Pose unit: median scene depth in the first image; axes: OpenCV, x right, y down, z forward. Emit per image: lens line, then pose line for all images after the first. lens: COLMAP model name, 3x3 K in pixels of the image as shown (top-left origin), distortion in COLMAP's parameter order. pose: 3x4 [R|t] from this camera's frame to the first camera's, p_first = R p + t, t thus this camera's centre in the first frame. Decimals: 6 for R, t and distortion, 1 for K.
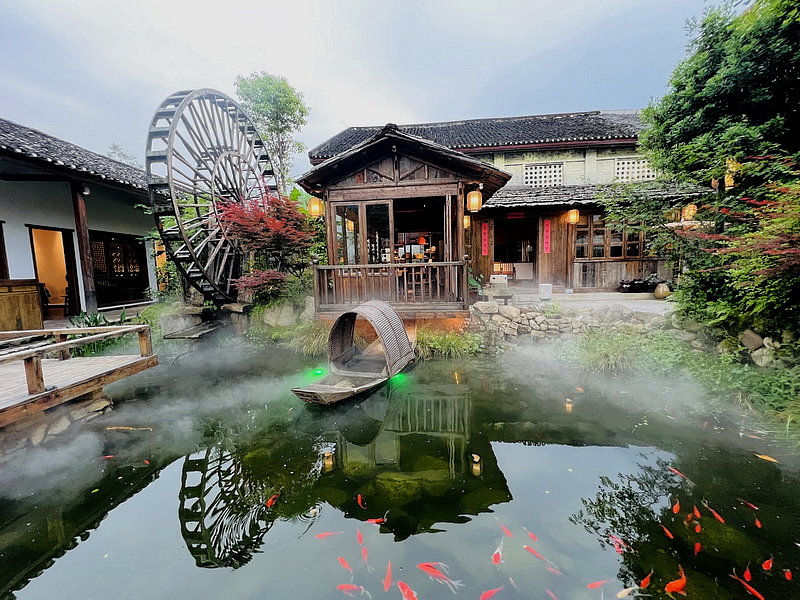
lens RADIAL K [[319.0, 0, 400.0], [0, 319.0, 300.0], [0, 0, 1]] dist [-0.002039, -0.000302]
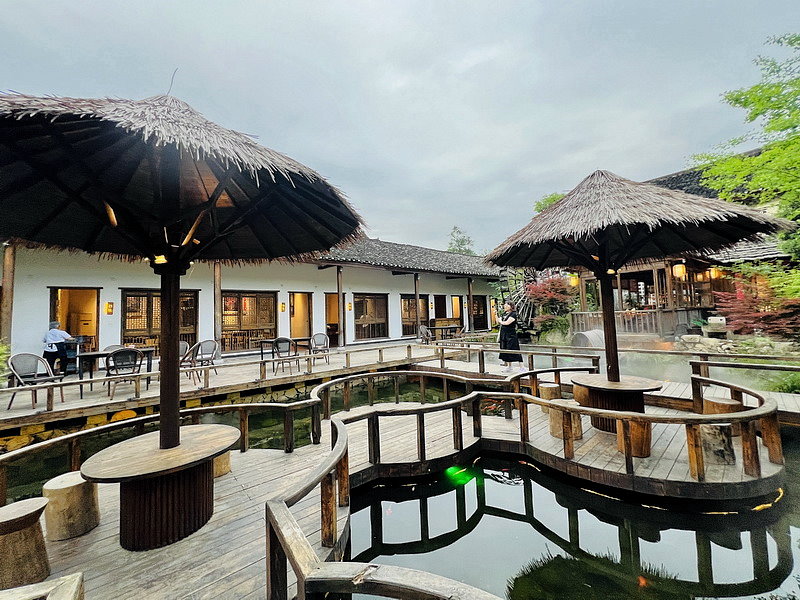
lens RADIAL K [[319.0, 0, 400.0], [0, 319.0, 300.0], [0, 0, 1]] dist [-0.002039, -0.000302]
pose [[0.647768, -0.034029, -0.761077, 0.503262], [-0.054772, 0.994336, -0.091077, 0.051429], [0.759866, 0.100682, 0.642236, -0.990339]]
